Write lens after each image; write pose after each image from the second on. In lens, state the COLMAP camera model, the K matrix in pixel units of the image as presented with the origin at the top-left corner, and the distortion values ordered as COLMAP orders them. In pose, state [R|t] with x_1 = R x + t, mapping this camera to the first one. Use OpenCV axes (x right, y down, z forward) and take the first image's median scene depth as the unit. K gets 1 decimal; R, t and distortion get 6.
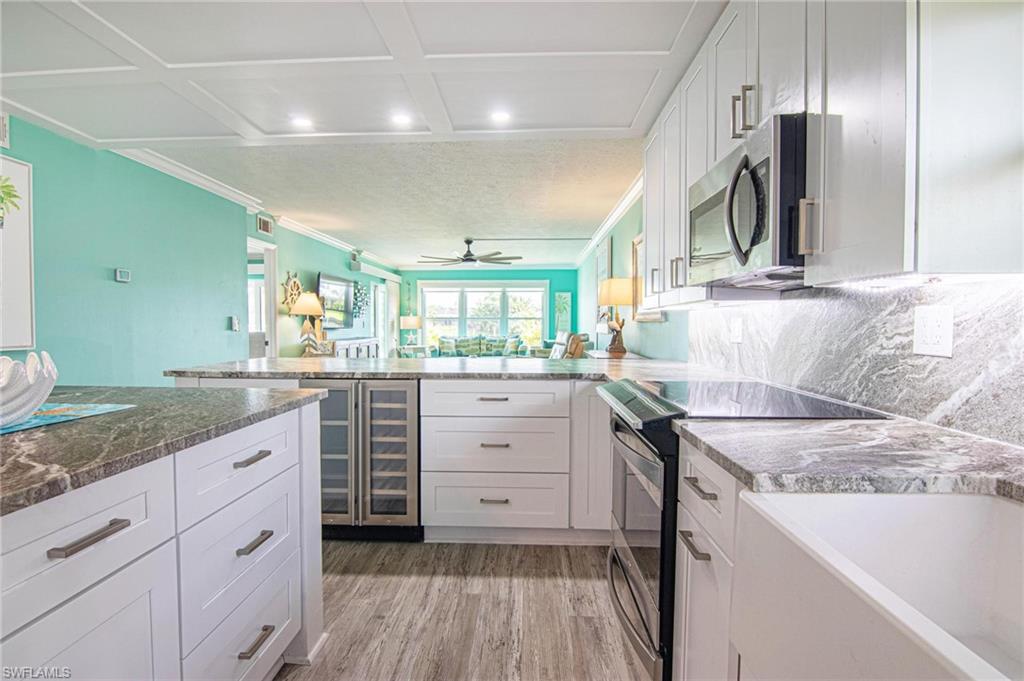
lens RADIAL K [[520.2, 0, 508.7], [0, 520.2, 344.0], [0, 0, 1]] dist [-0.008533, -0.009129]
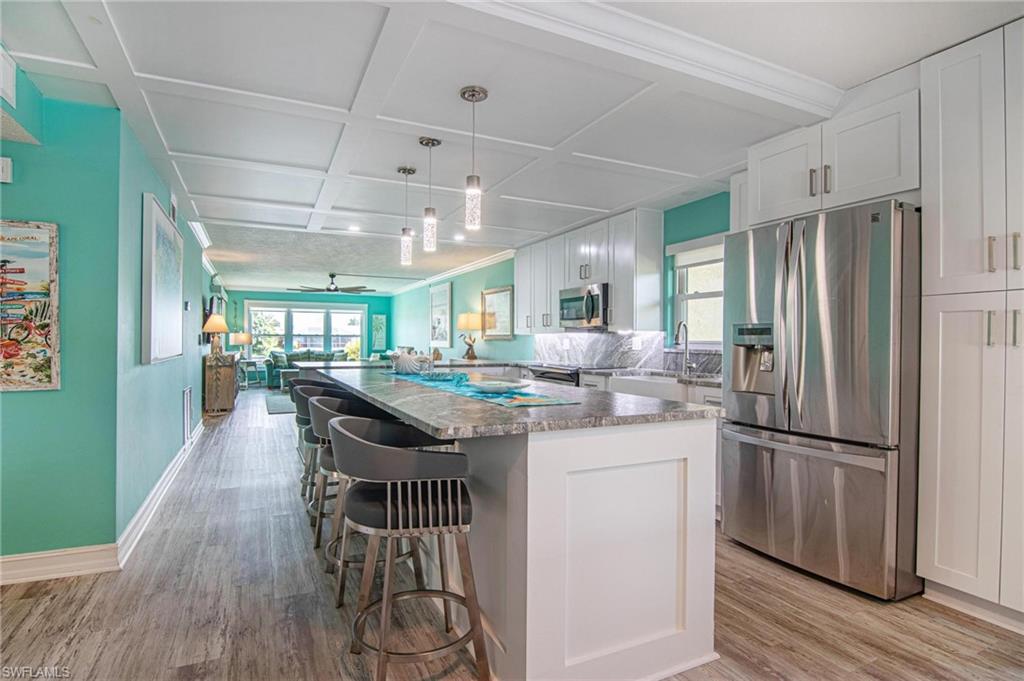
lens RADIAL K [[520.2, 0, 508.1], [0, 520.2, 343.7], [0, 0, 1]] dist [-0.008533, -0.009129]
pose [[0.881529, 0.000610, 0.472129, -0.356225], [0.014682, 0.999480, -0.028705, 0.013712], [-0.471901, 0.032236, 0.881062, -0.376771]]
